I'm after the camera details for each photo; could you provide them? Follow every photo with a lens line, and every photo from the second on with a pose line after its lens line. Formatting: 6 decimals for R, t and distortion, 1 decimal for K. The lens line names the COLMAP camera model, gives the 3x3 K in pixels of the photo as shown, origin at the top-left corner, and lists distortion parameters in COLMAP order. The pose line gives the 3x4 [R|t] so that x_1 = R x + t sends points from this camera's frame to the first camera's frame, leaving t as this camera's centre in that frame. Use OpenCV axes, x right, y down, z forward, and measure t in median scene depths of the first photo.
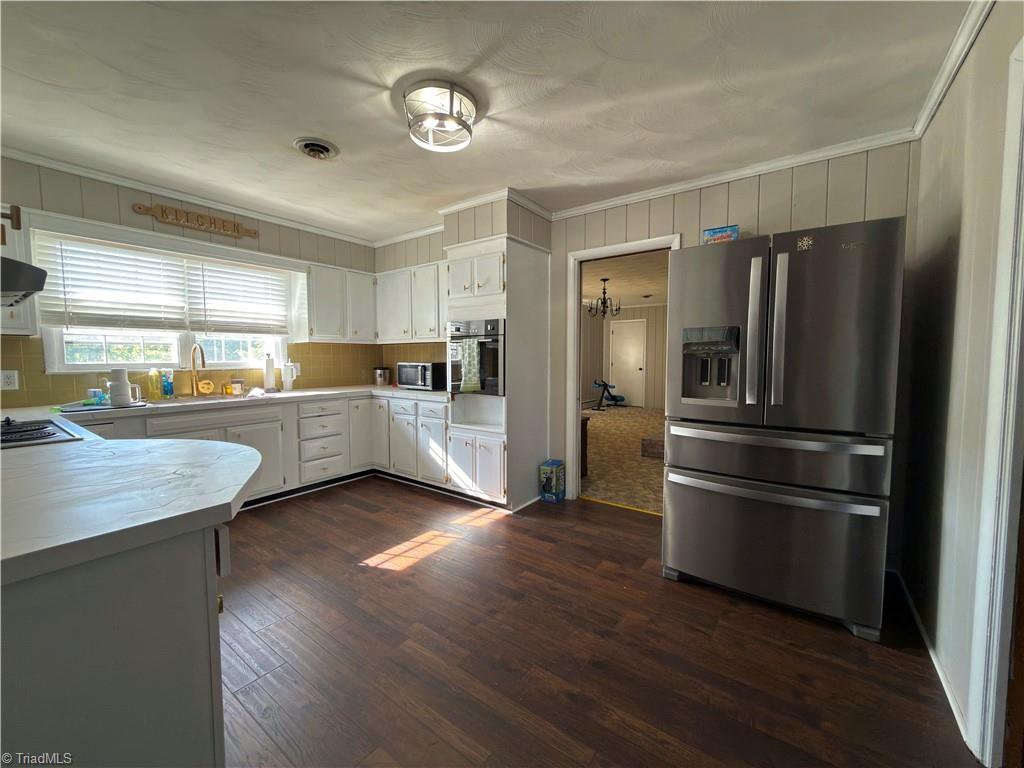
lens RADIAL K [[411.2, 0, 512.0], [0, 411.2, 382.6], [0, 0, 1]] dist [-0.010849, 0.000030]
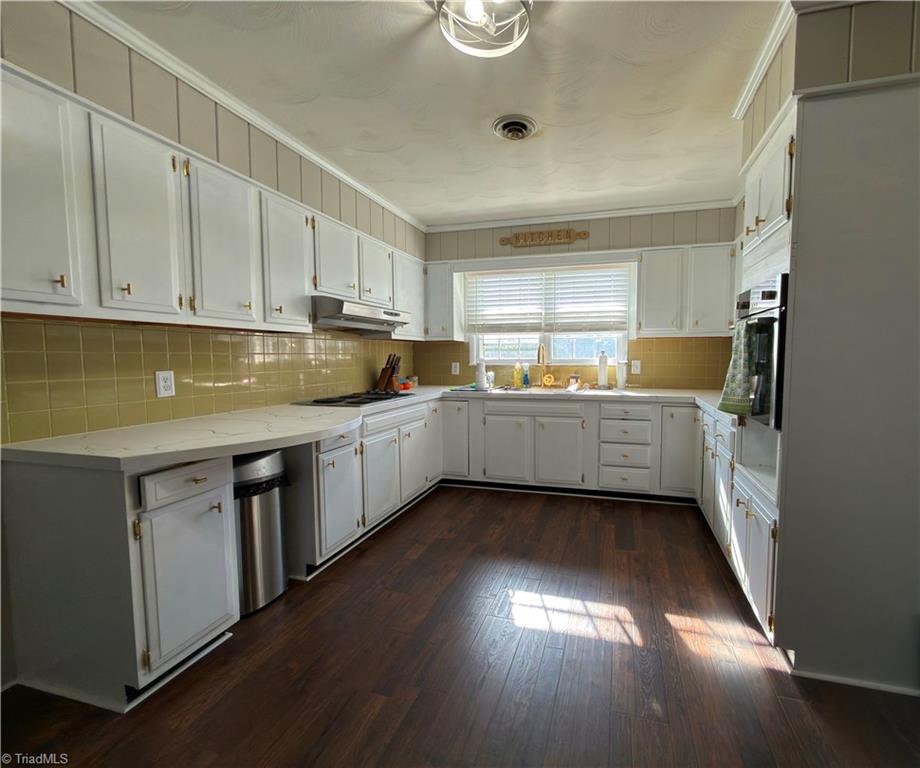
lens RADIAL K [[400.2, 0, 460.6], [0, 400.2, 380.4], [0, 0, 1]] dist [0.021947, -0.000186]
pose [[0.366731, 0.058949, -0.928457, 0.221657], [-0.055800, 0.997588, 0.041297, -0.021327], [0.928652, 0.036663, 0.369136, 0.348282]]
